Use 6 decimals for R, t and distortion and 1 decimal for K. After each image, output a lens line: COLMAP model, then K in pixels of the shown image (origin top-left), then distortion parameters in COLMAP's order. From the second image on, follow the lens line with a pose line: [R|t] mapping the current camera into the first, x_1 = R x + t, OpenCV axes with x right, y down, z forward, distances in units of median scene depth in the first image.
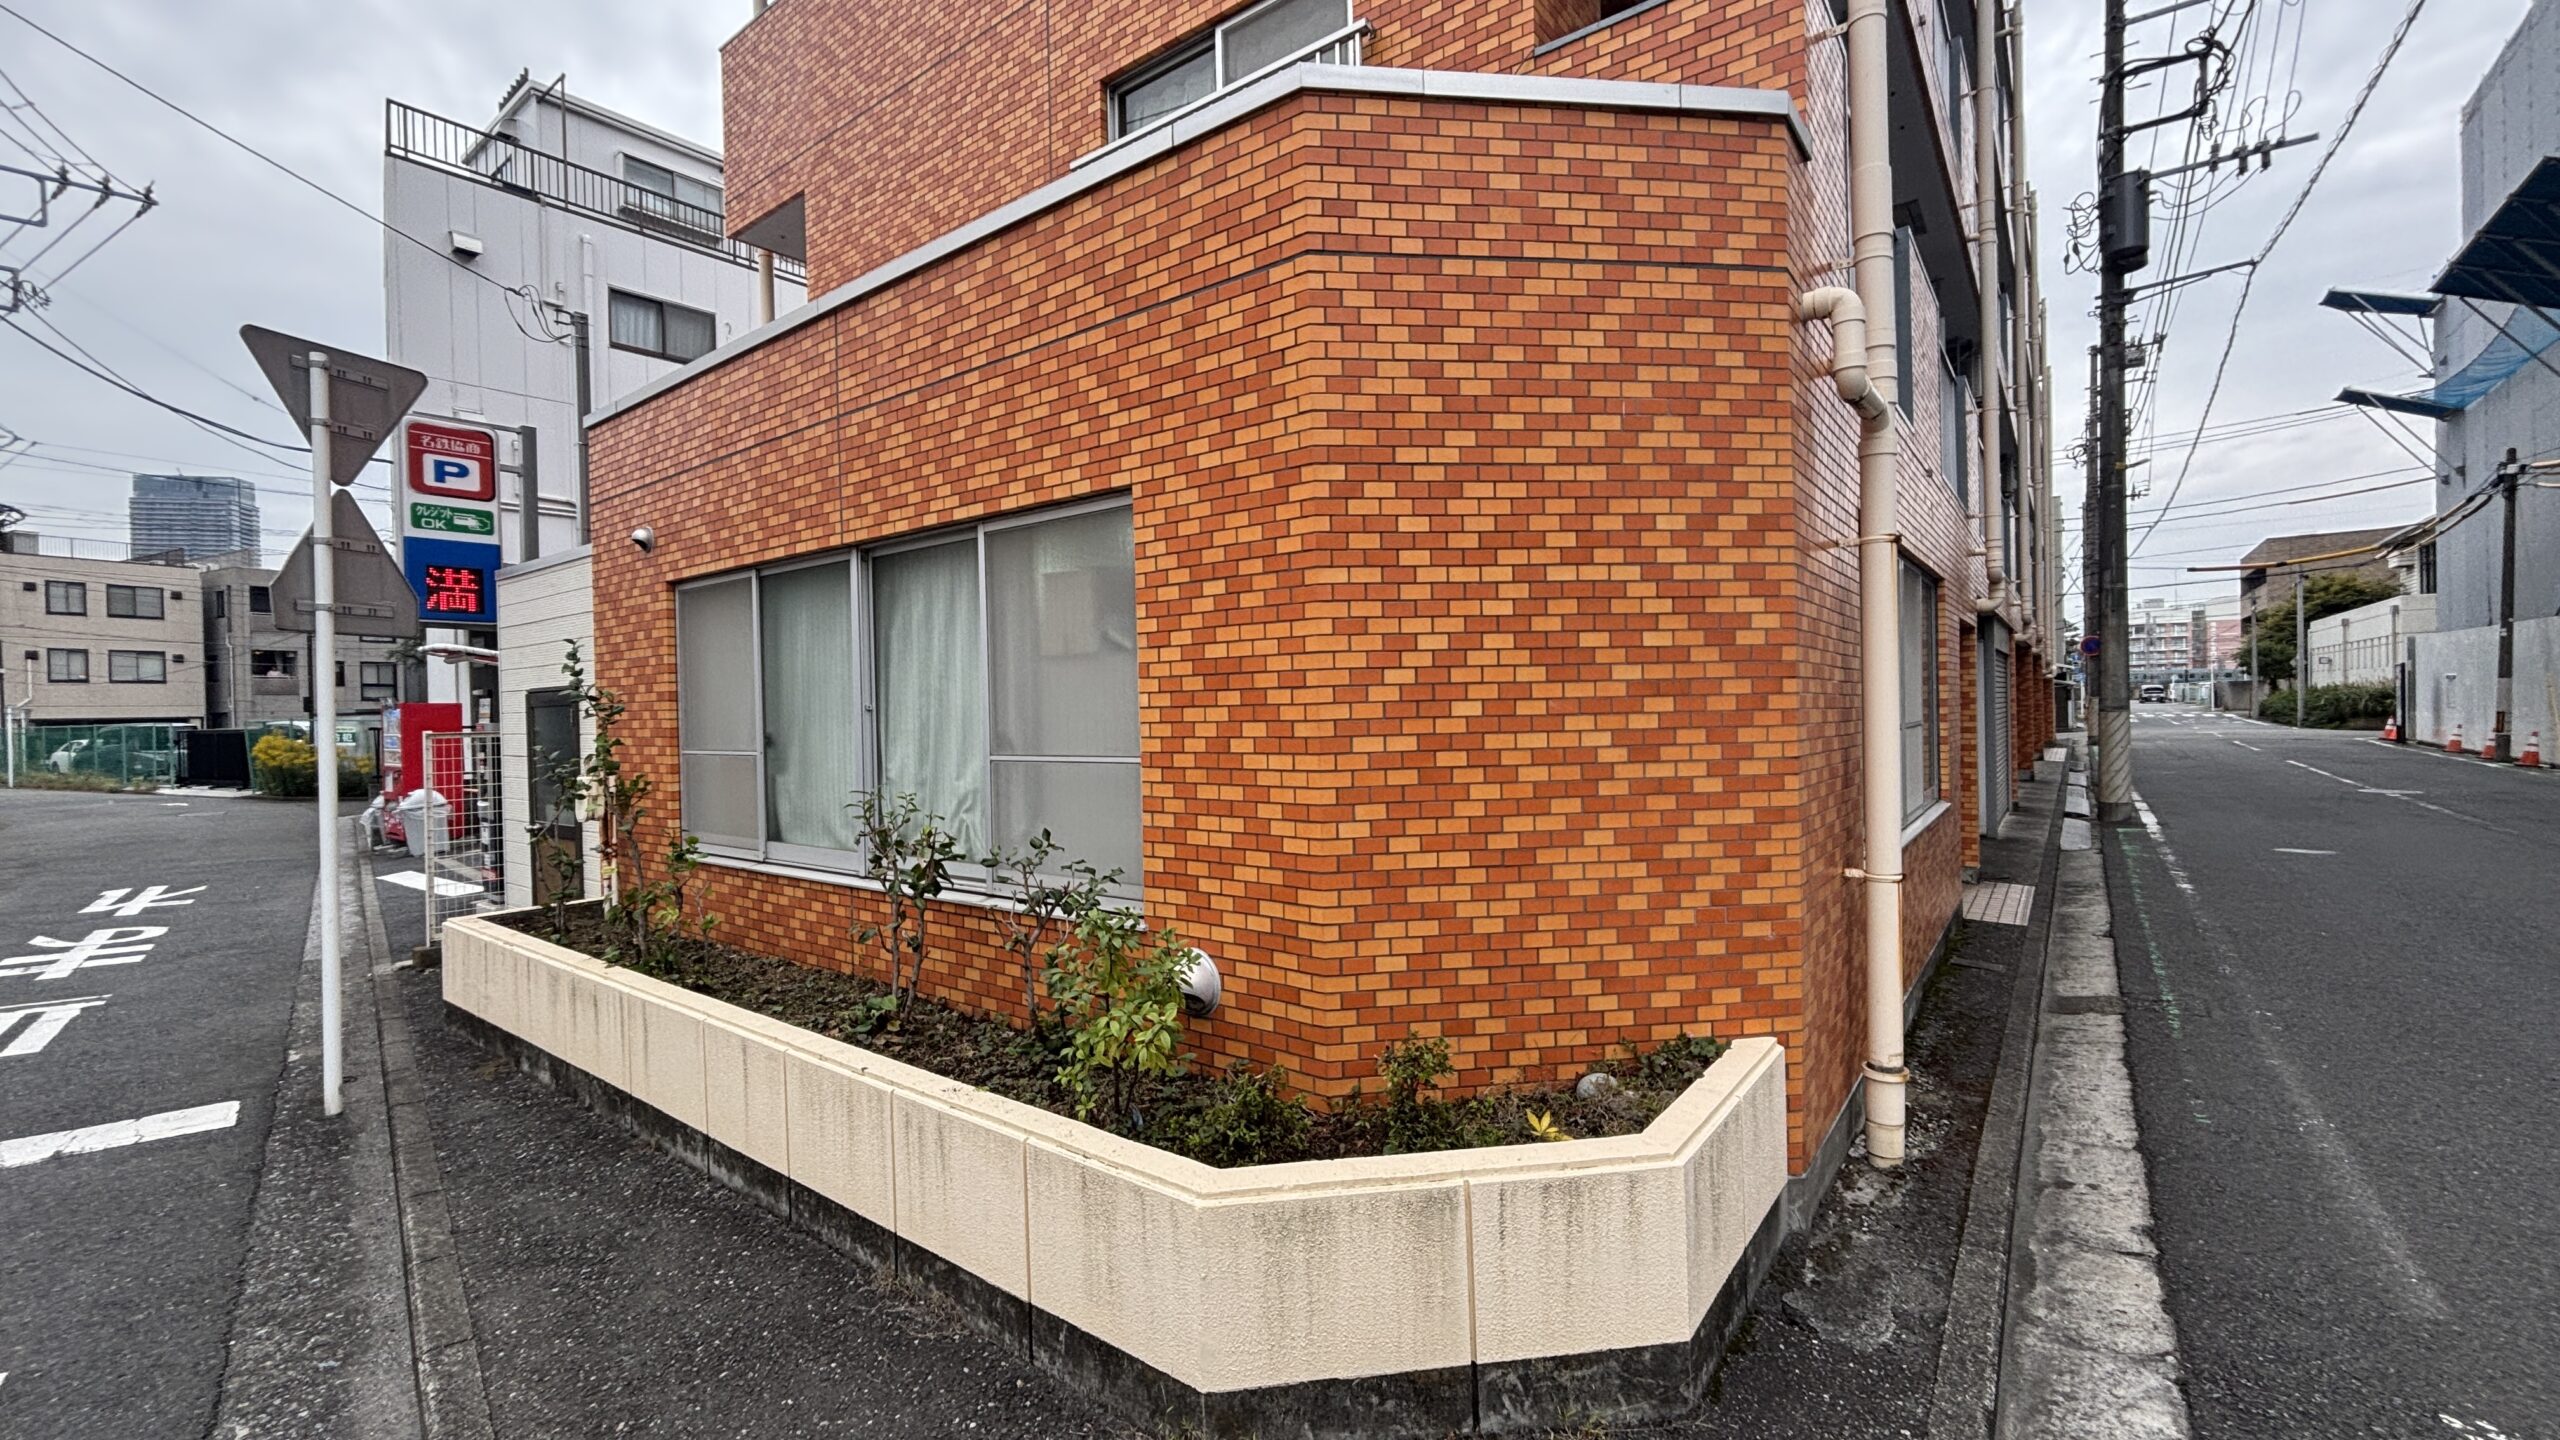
lens RADIAL K [[1039.3, 0, 1280.0], [0, 1039.3, 720.0], [0, 0, 1]] dist [-0.009638, -0.000129]
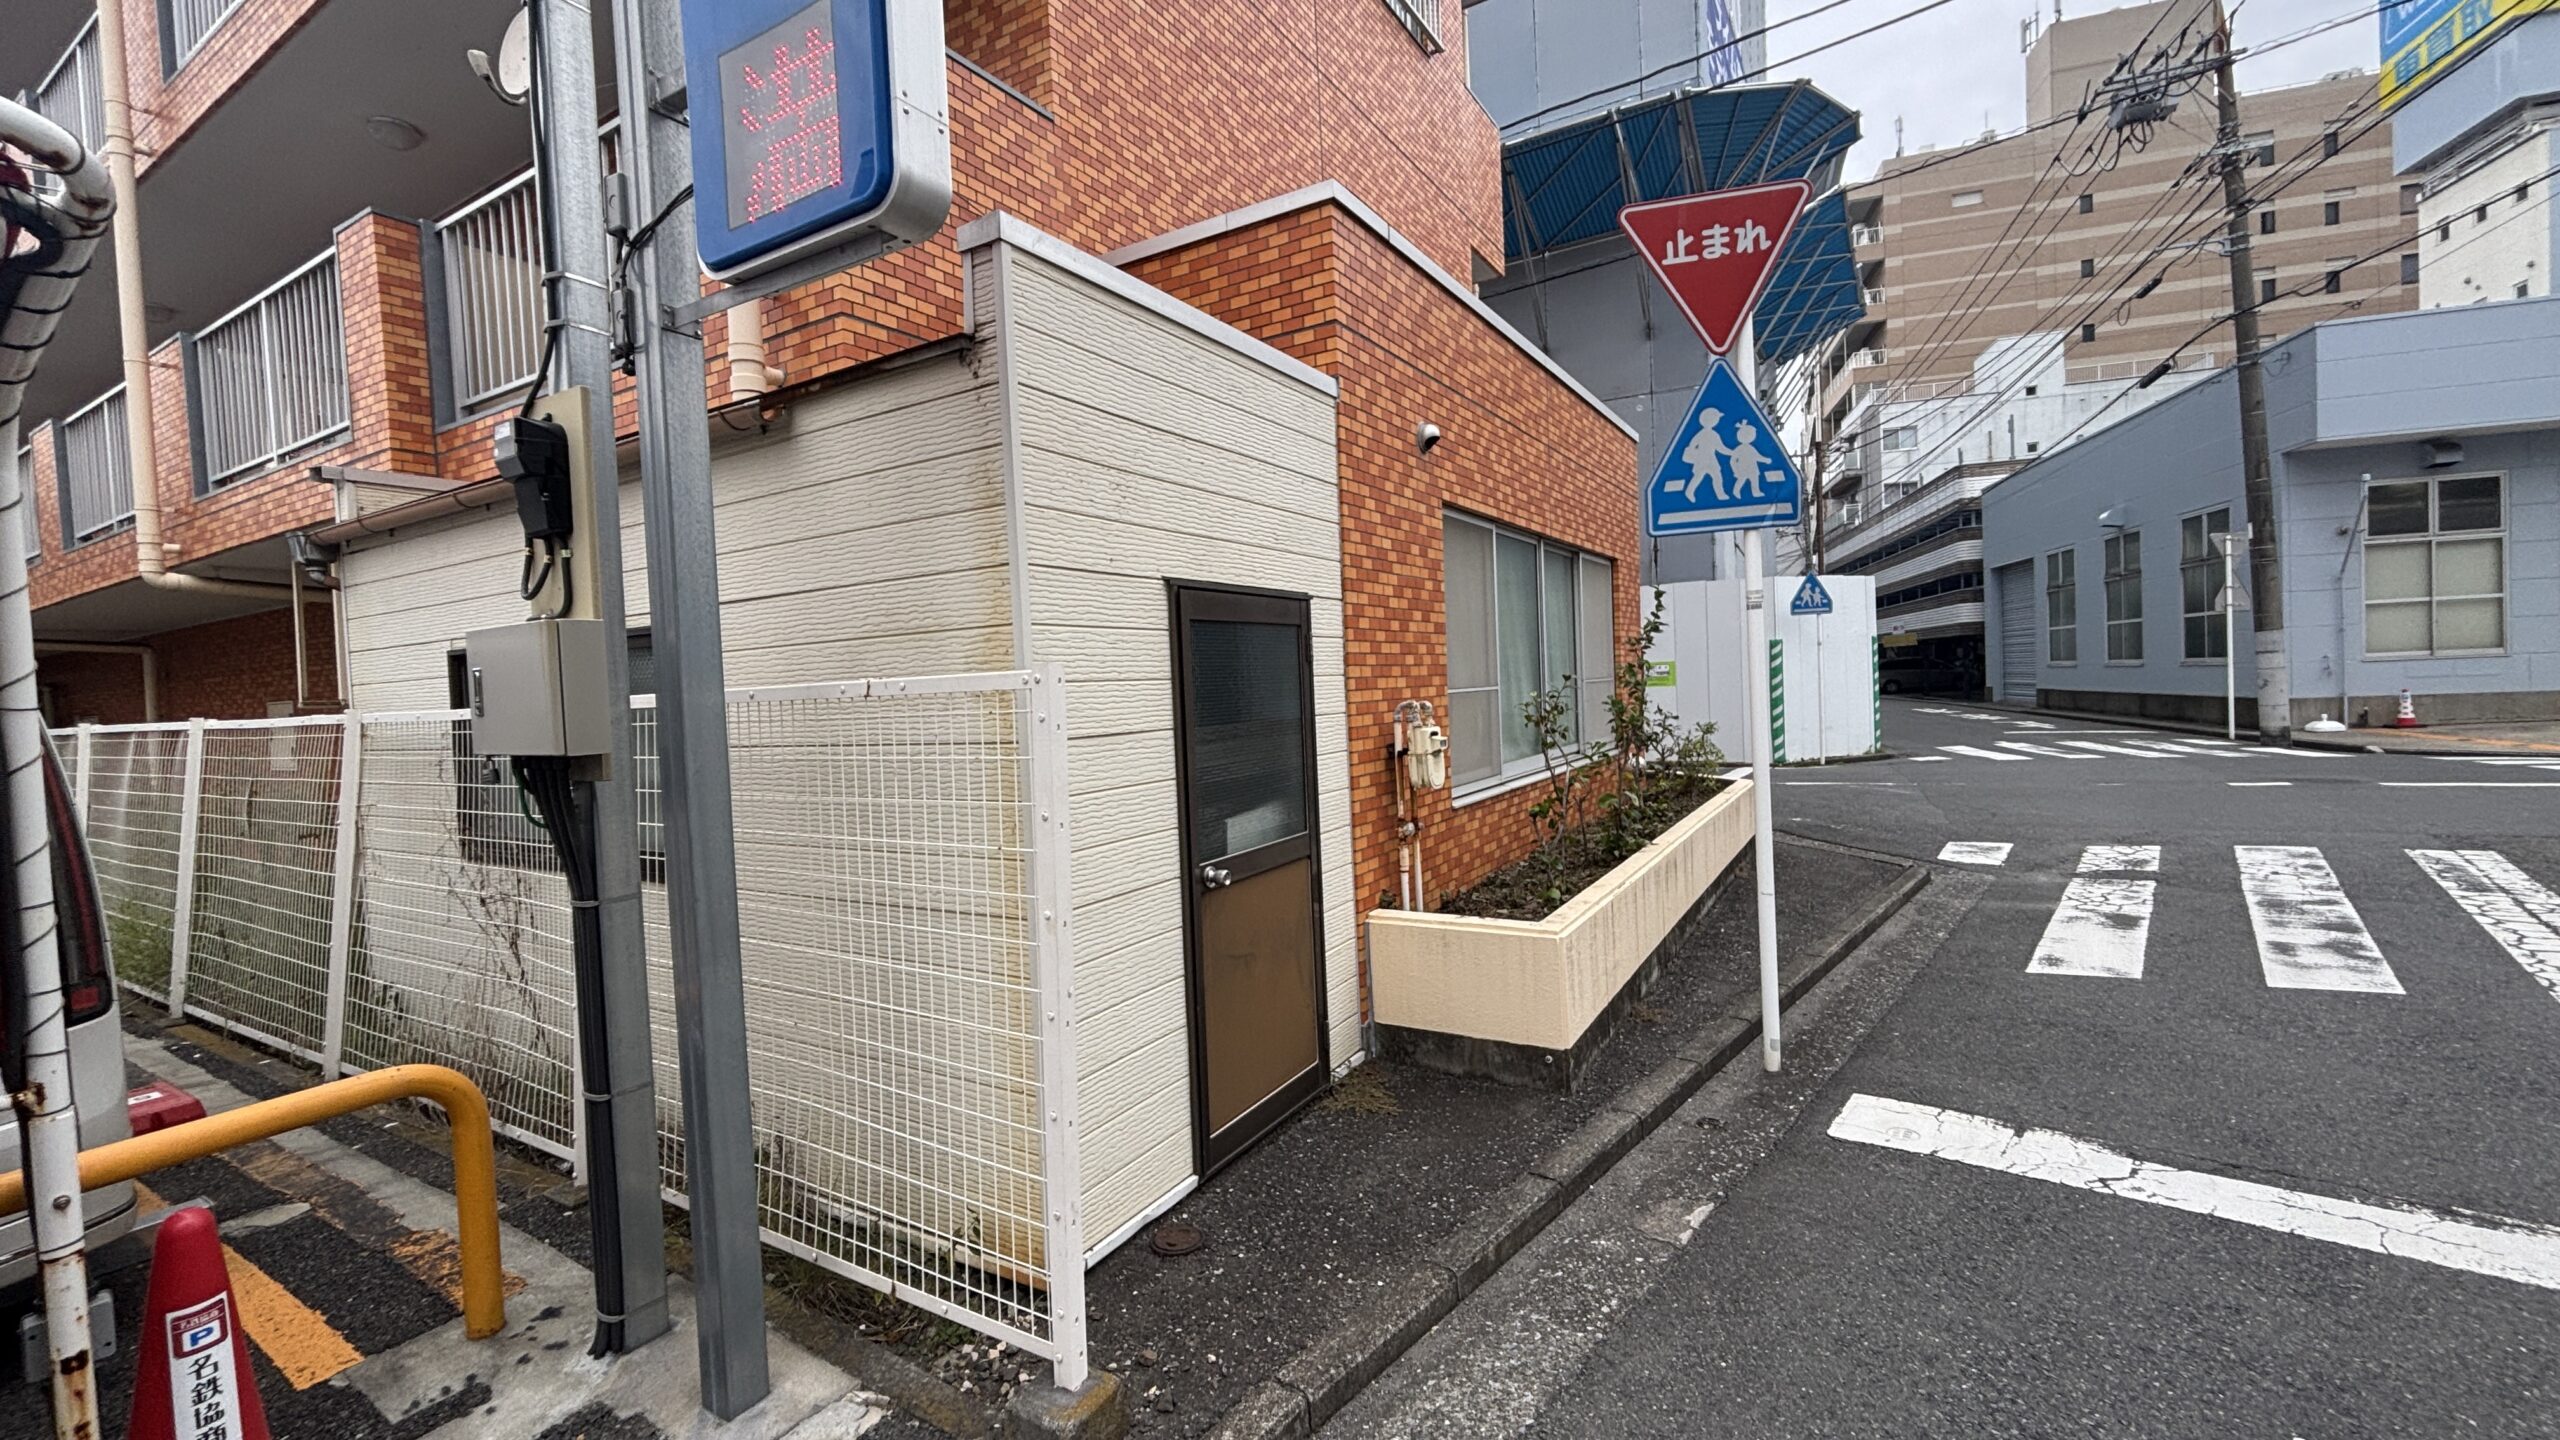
lens RADIAL K [[1039.3, 0, 1280.0], [0, 1039.3, 720.0], [0, 0, 1]] dist [-0.009638, -0.000129]
pose [[-0.122332, -0.010029, 0.992439, -2.490260], [0.055466, 0.998317, 0.016925, 0.054965], [-0.990938, 0.057117, -0.121570, 2.141182]]
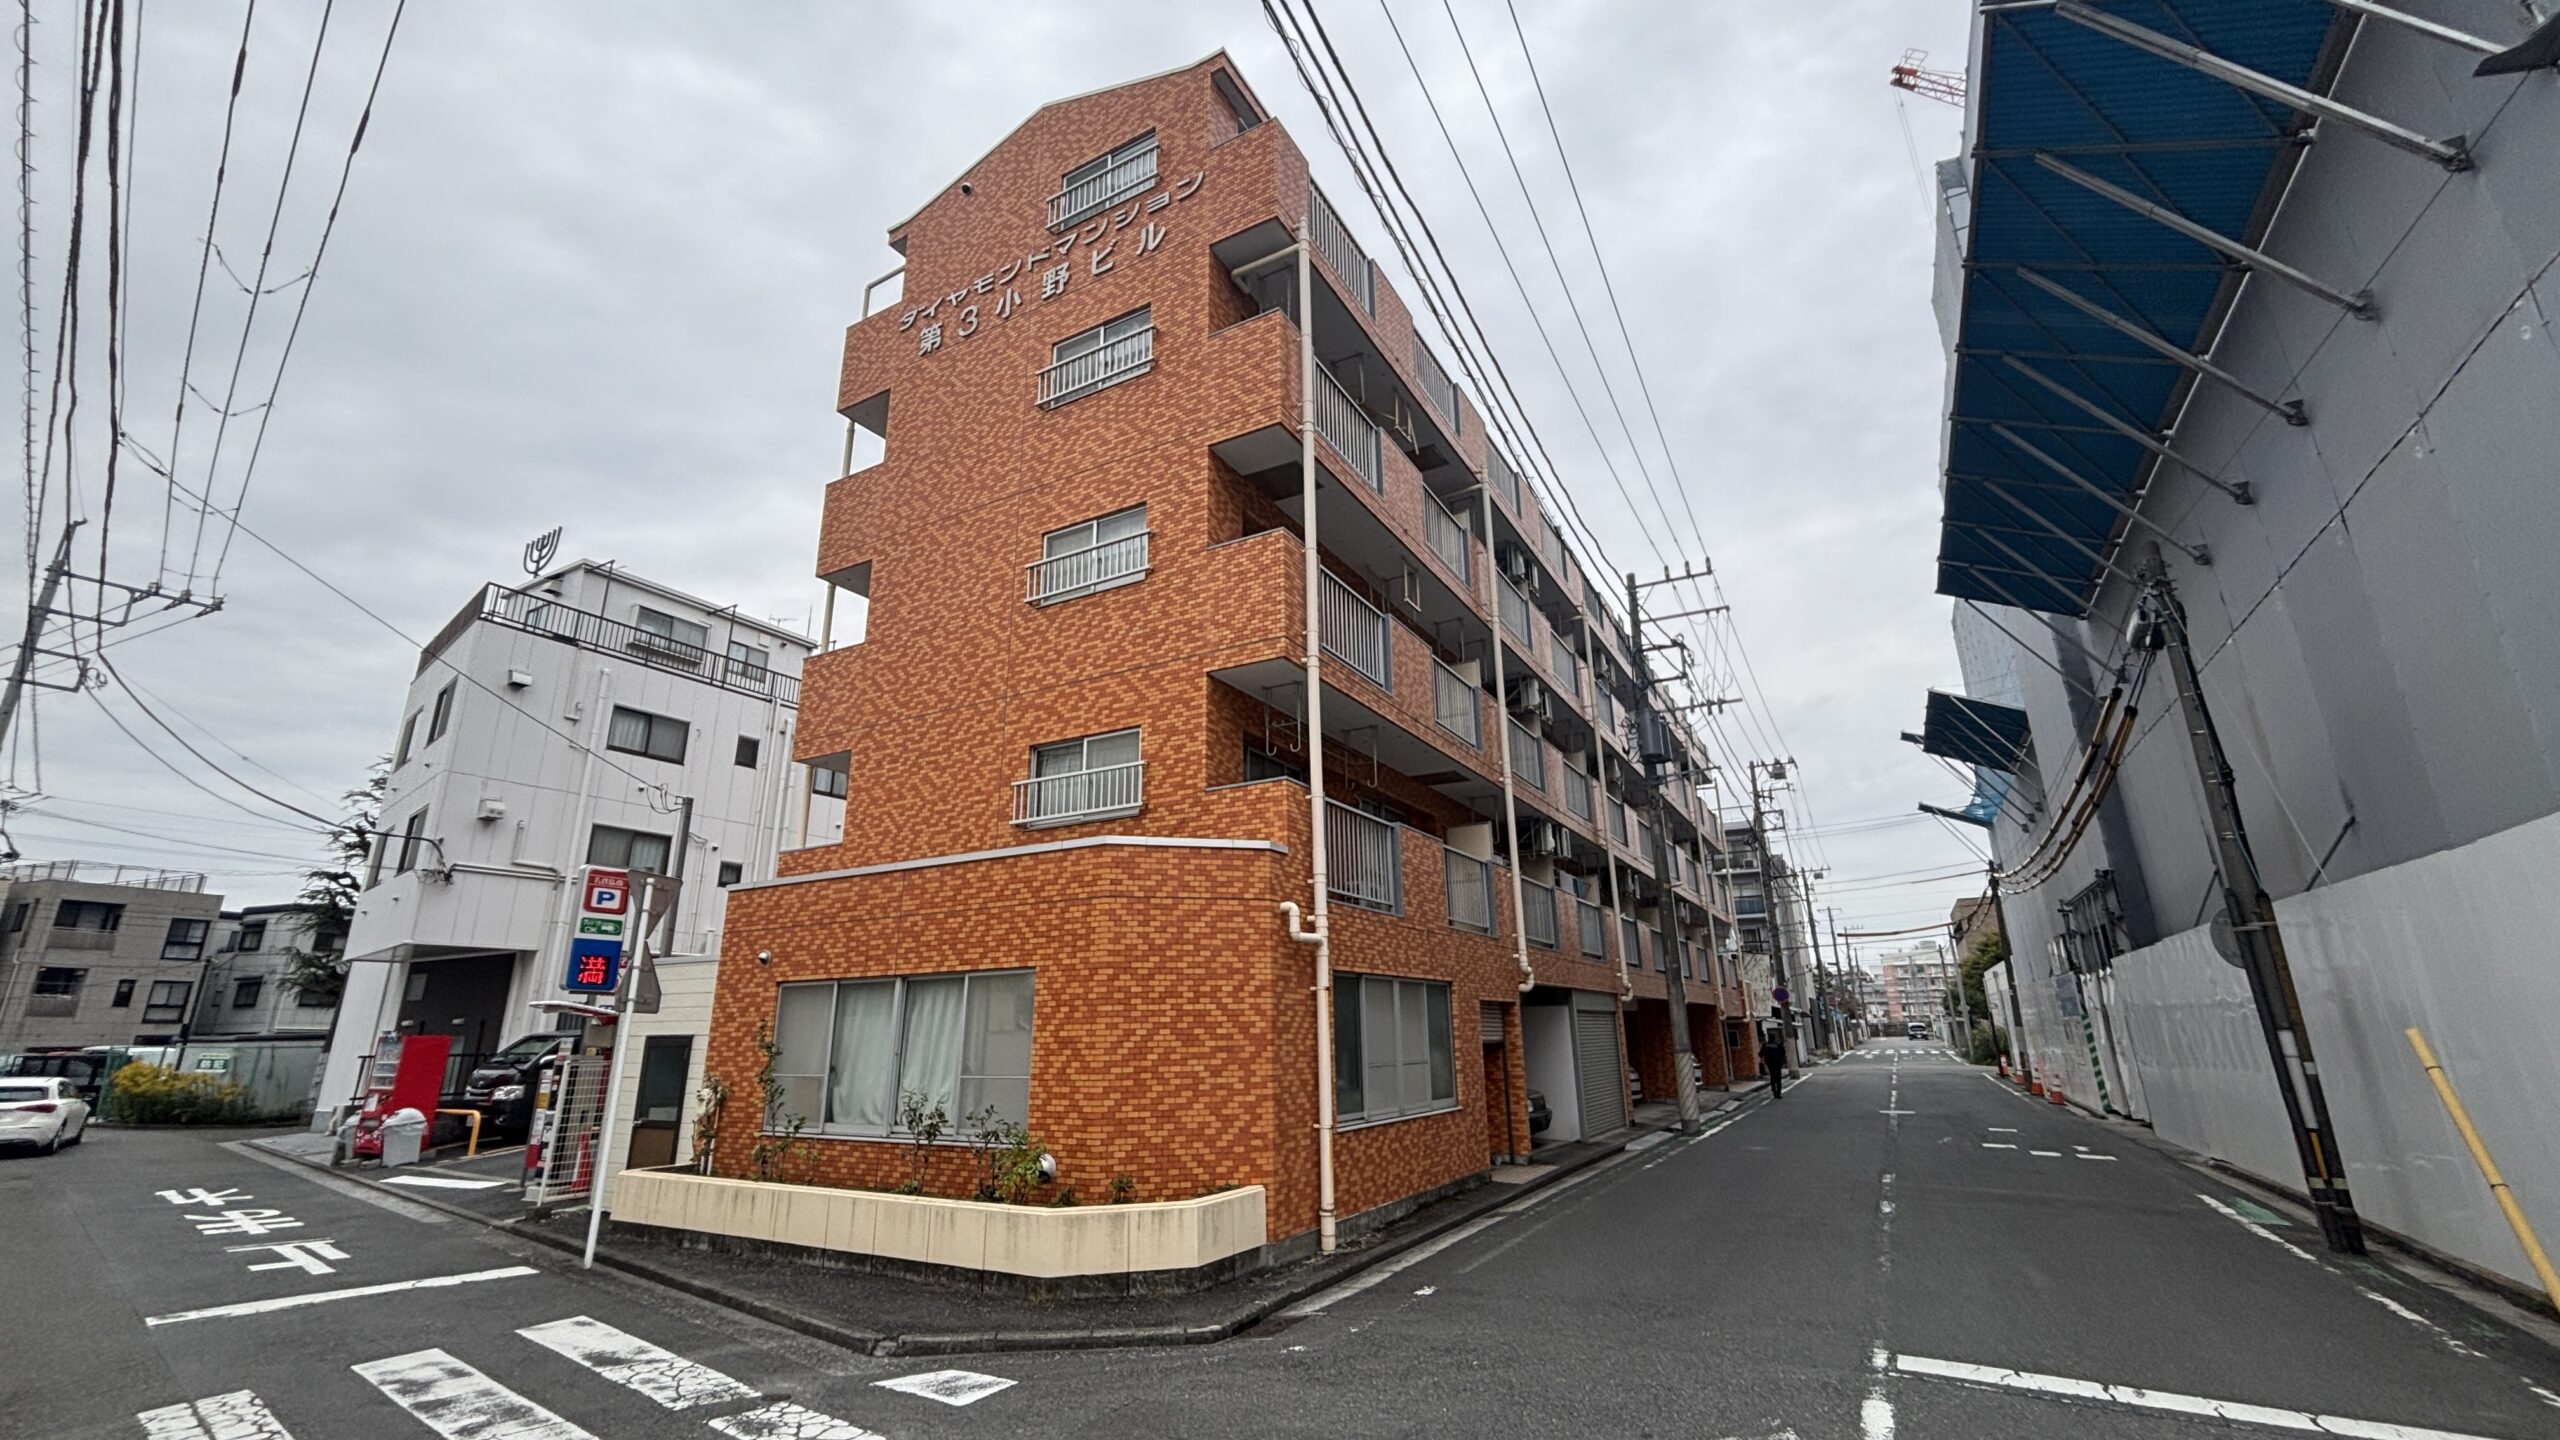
lens RADIAL K [[1066.6, 0, 1300.1], [0, 1066.6, 674.7], [0, 0, 1]] dist [-0.003988, -0.000158]
pose [[0.987851, 0.054863, 0.145399, 0.095913], [-0.003894, 0.944055, -0.329764, -0.036754], [-0.155357, 0.325191, 0.932800, -2.066297]]
